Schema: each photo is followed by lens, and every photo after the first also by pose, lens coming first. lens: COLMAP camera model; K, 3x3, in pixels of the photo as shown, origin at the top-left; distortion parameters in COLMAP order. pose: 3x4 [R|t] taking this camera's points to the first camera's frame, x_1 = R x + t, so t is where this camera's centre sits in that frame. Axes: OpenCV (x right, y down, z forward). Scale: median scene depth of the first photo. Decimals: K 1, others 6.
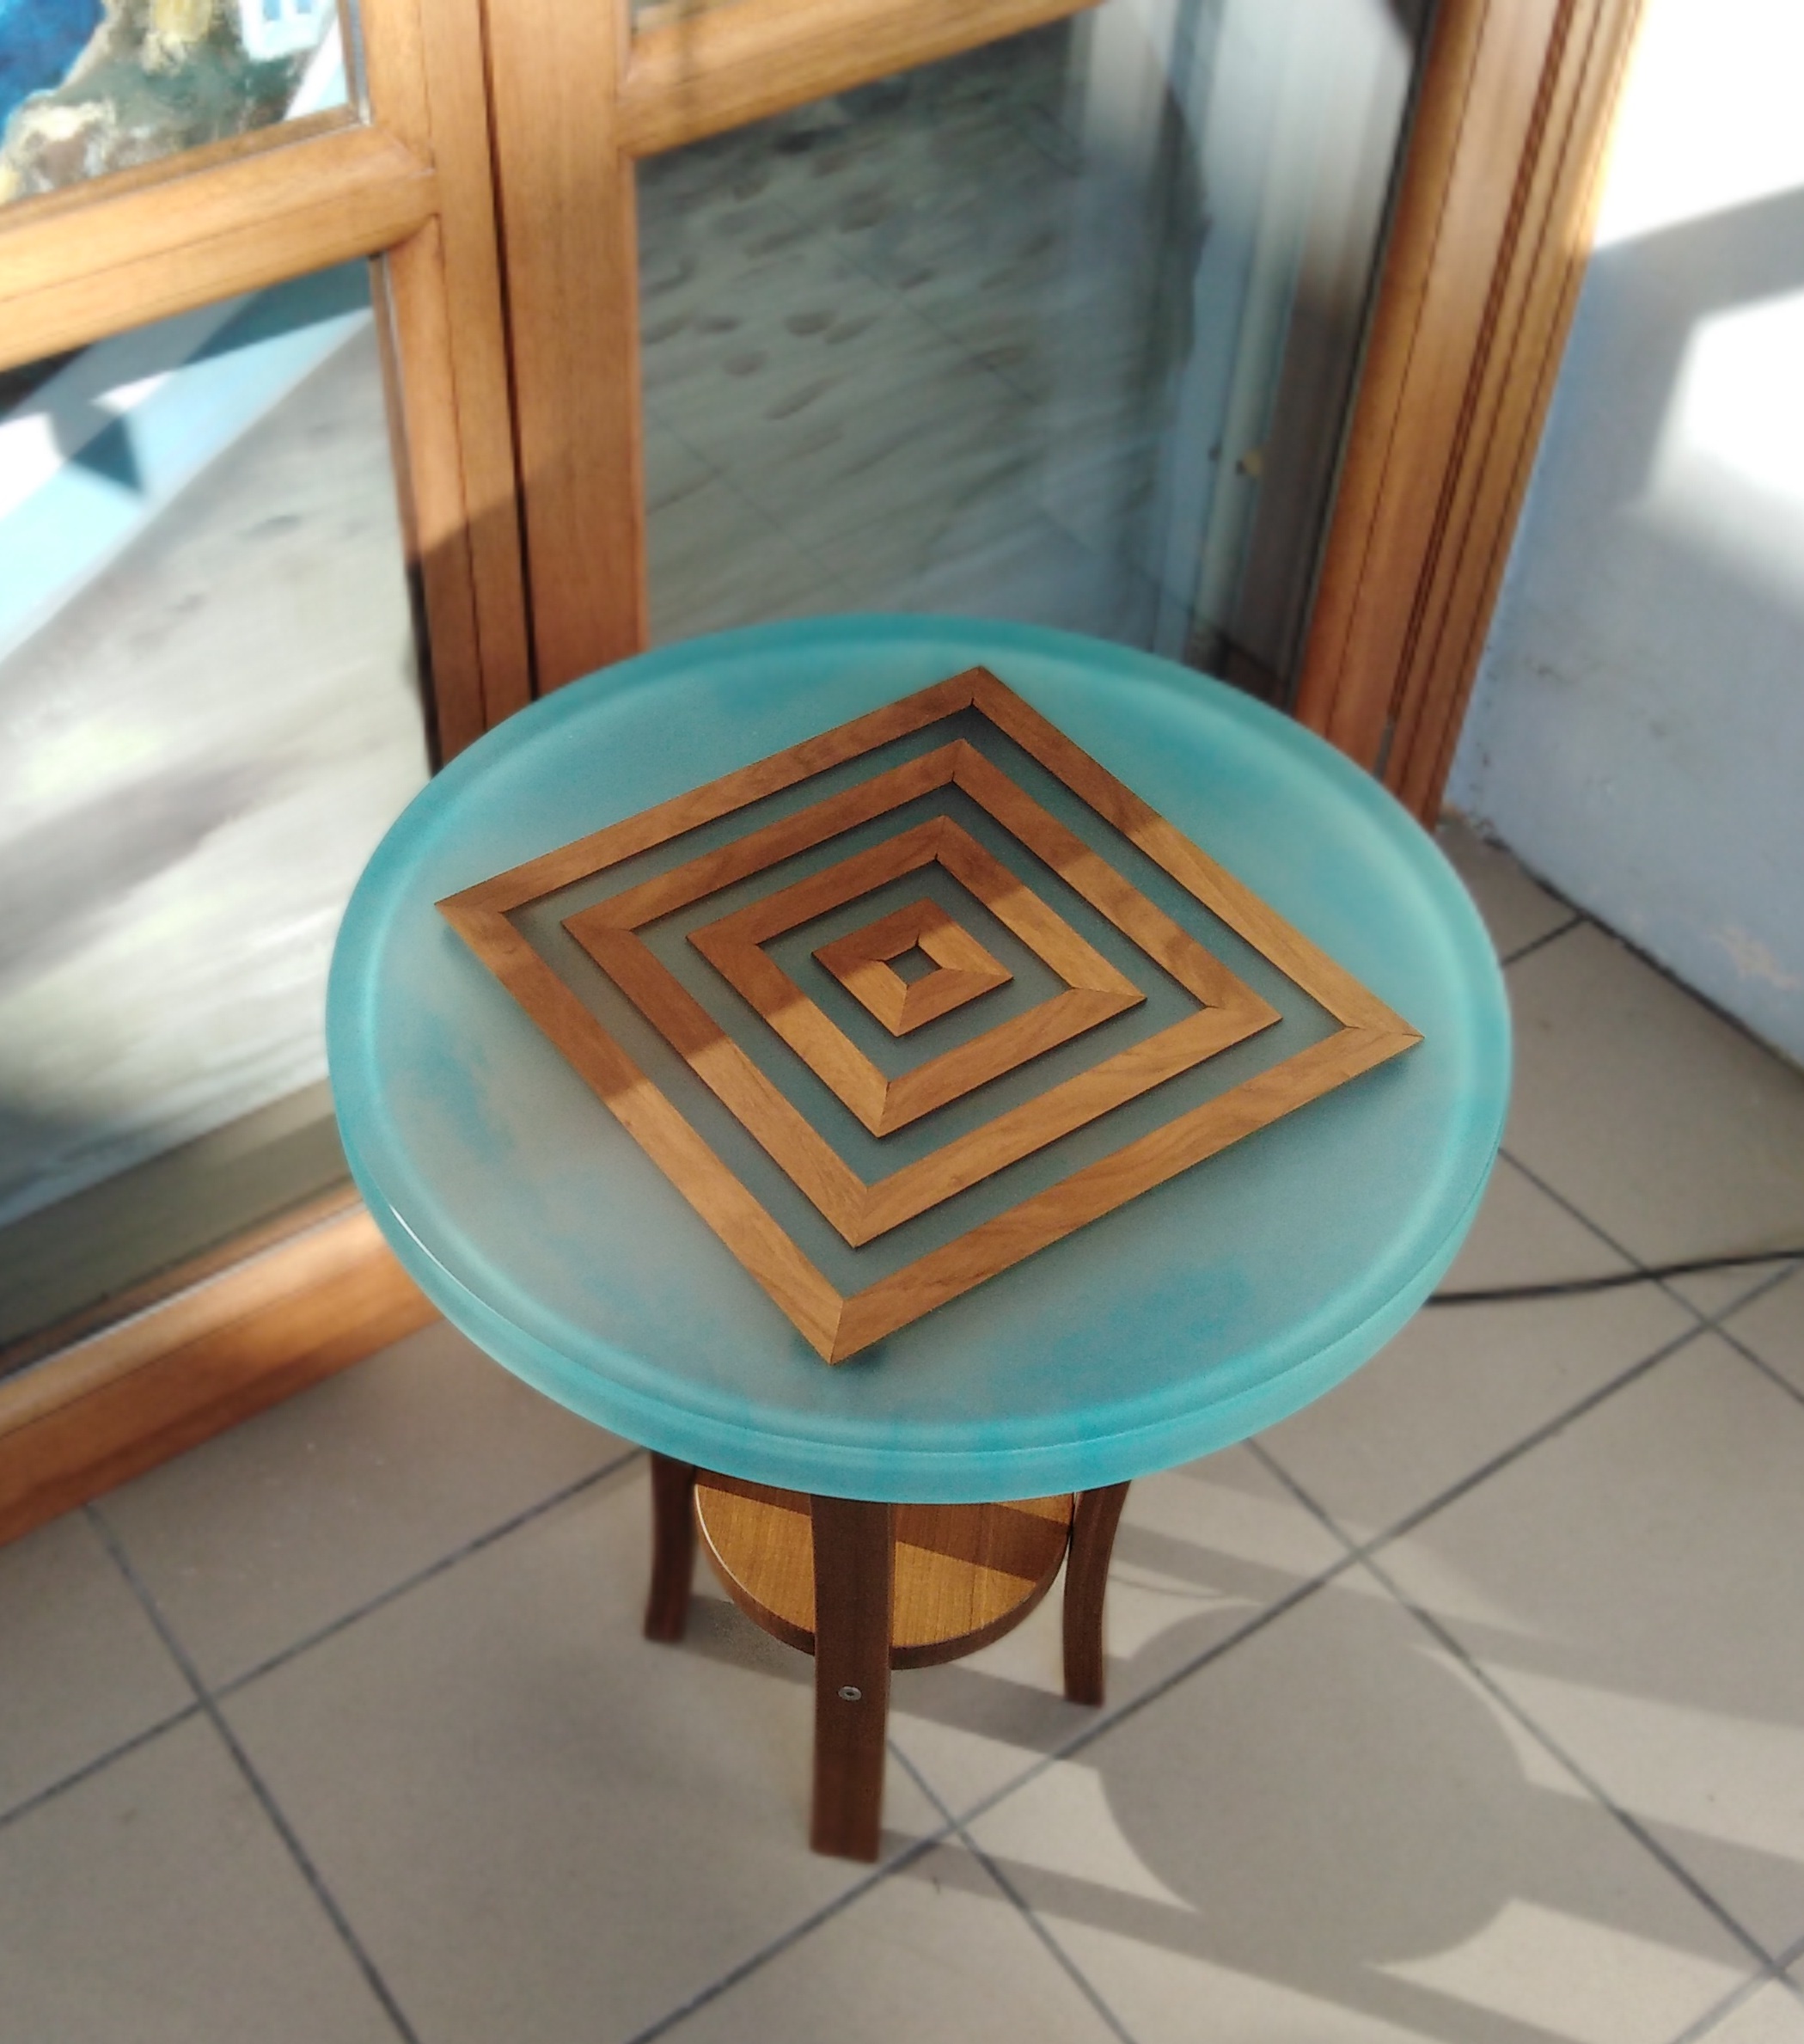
lens RADIAL K [[2461.3, 0, 647.3], [0, 2461.3, 969.8], [0, 0, 1]] dist [0.061875, 0.000000]
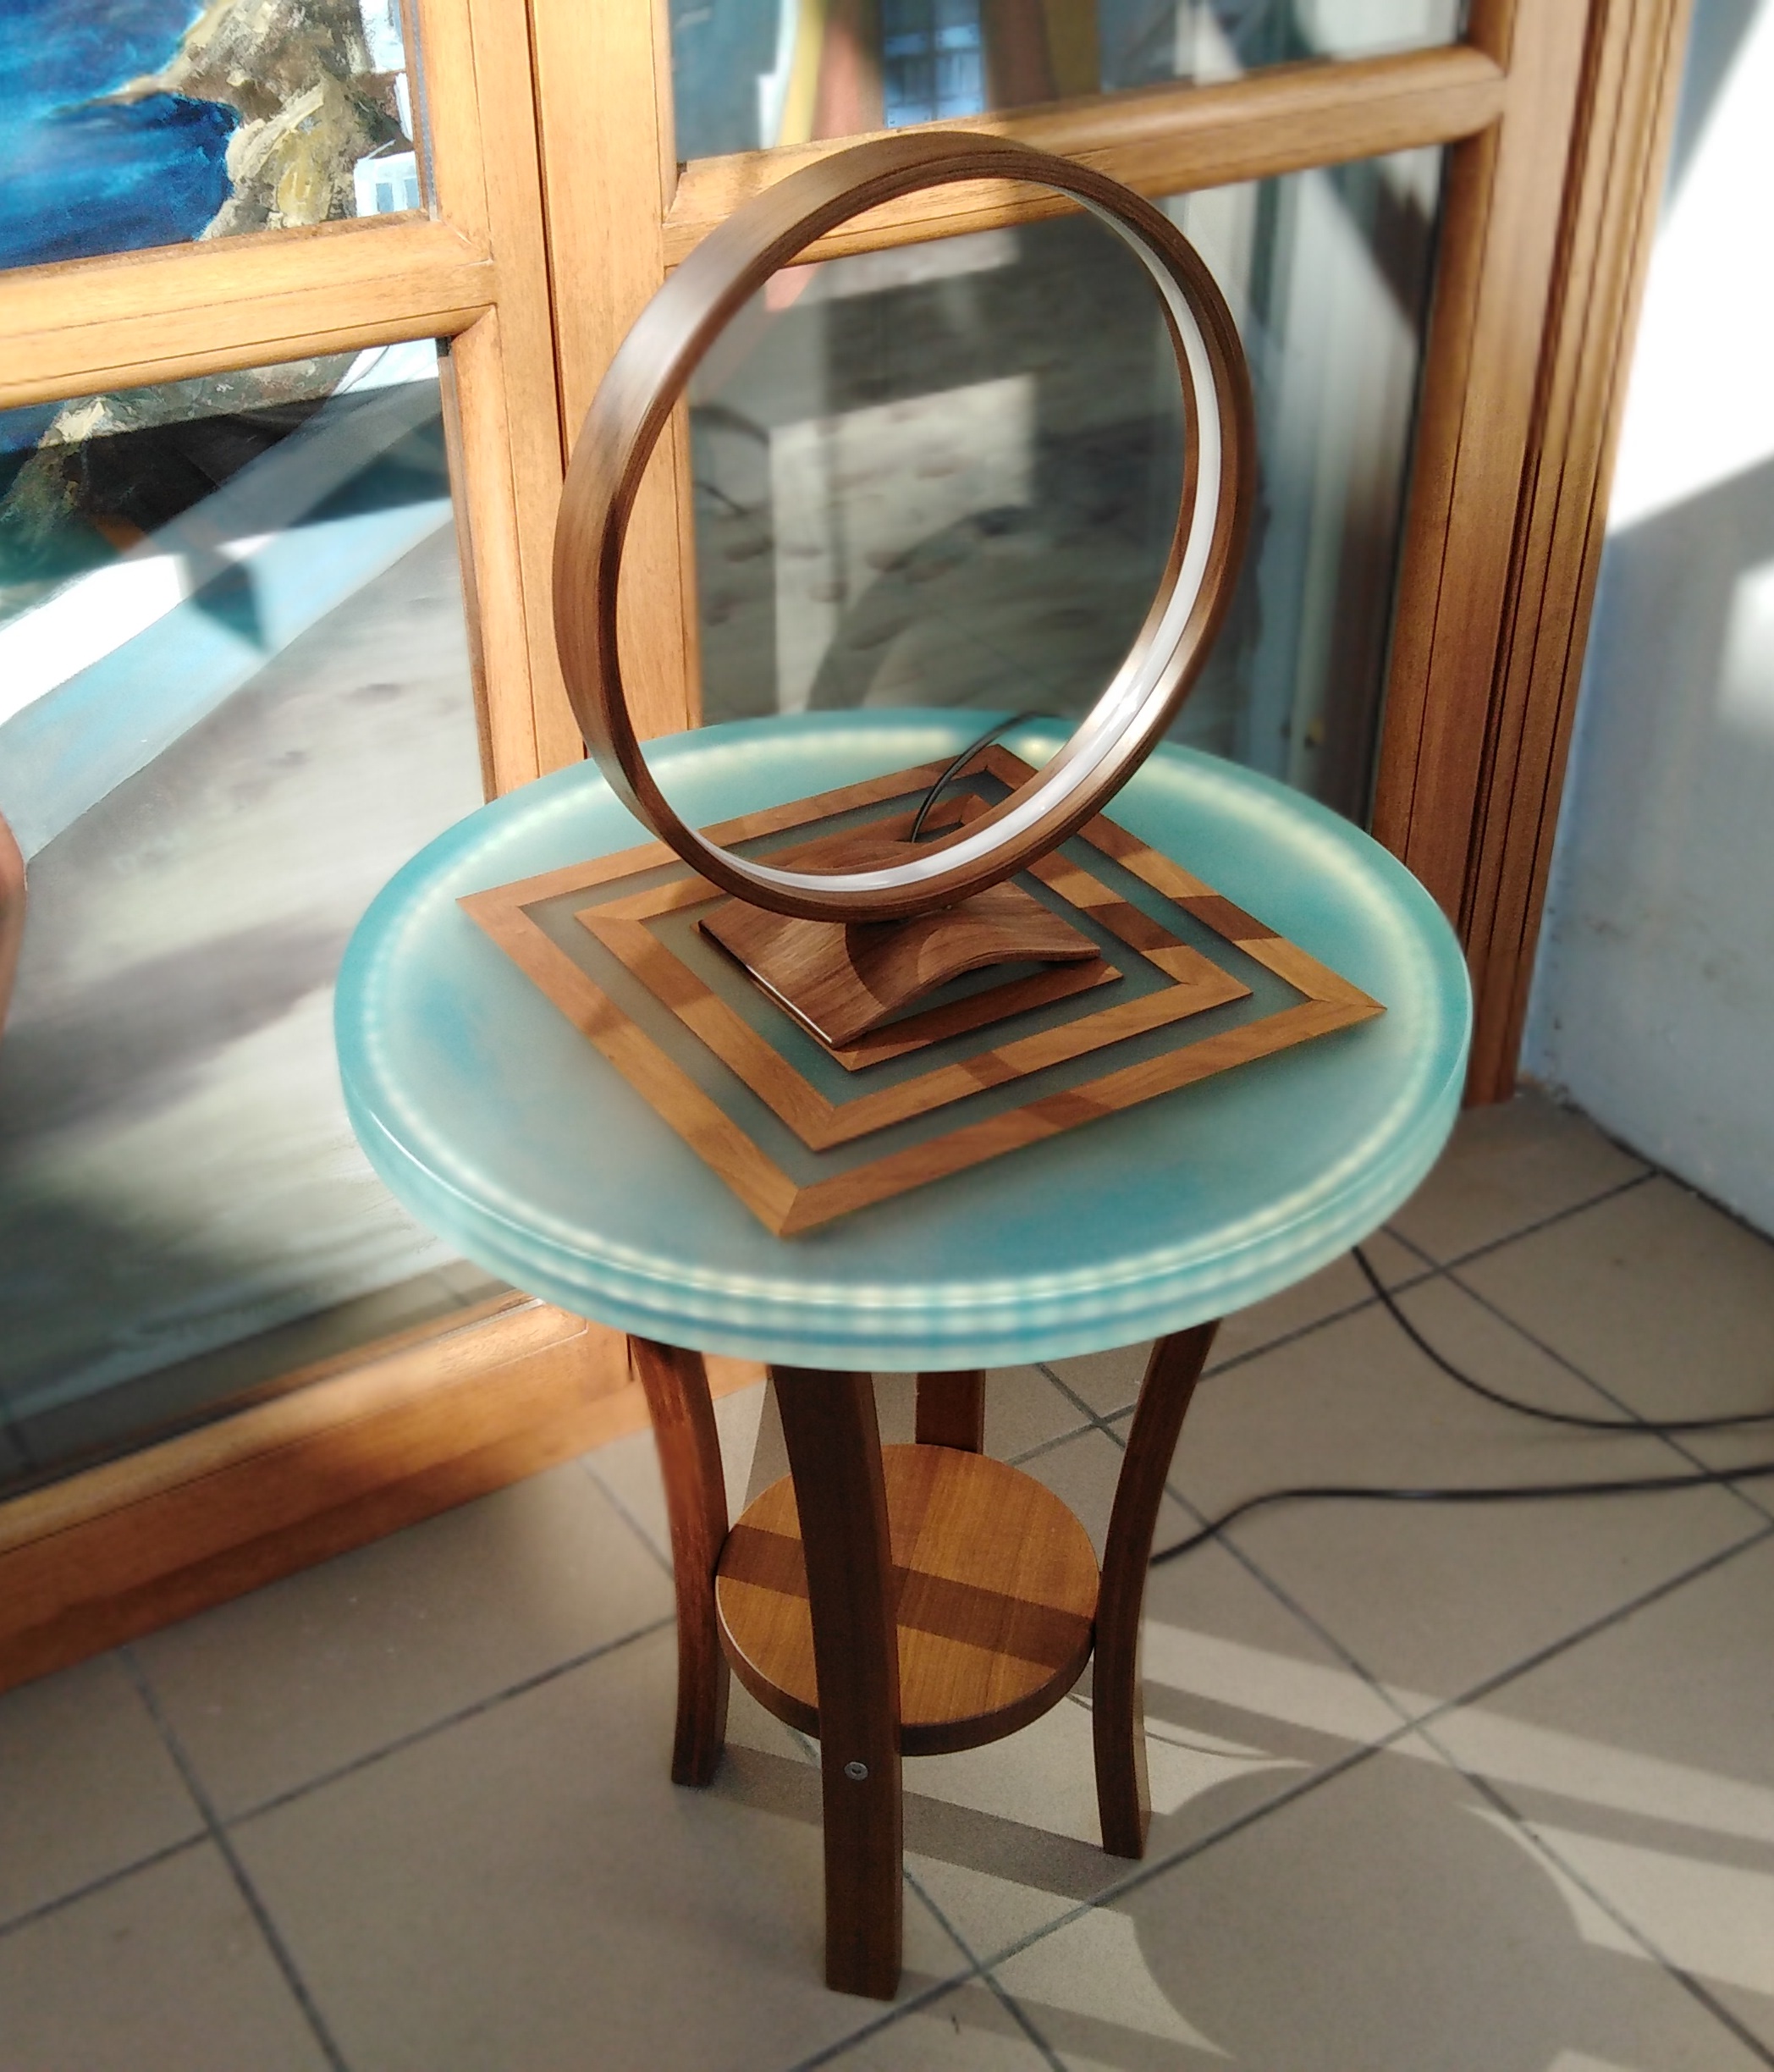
lens RADIAL K [[2427.6, 0, 797.3], [0, 2427.6, 1000.1], [0, 0, 1]] dist [0.053475, 0.000000]
pose [[0.999209, 0.023658, -0.031978, 0.074383], [-0.030193, 0.974461, -0.222519, 0.191829], [0.025897, 0.223308, 0.974404, 0.000871]]
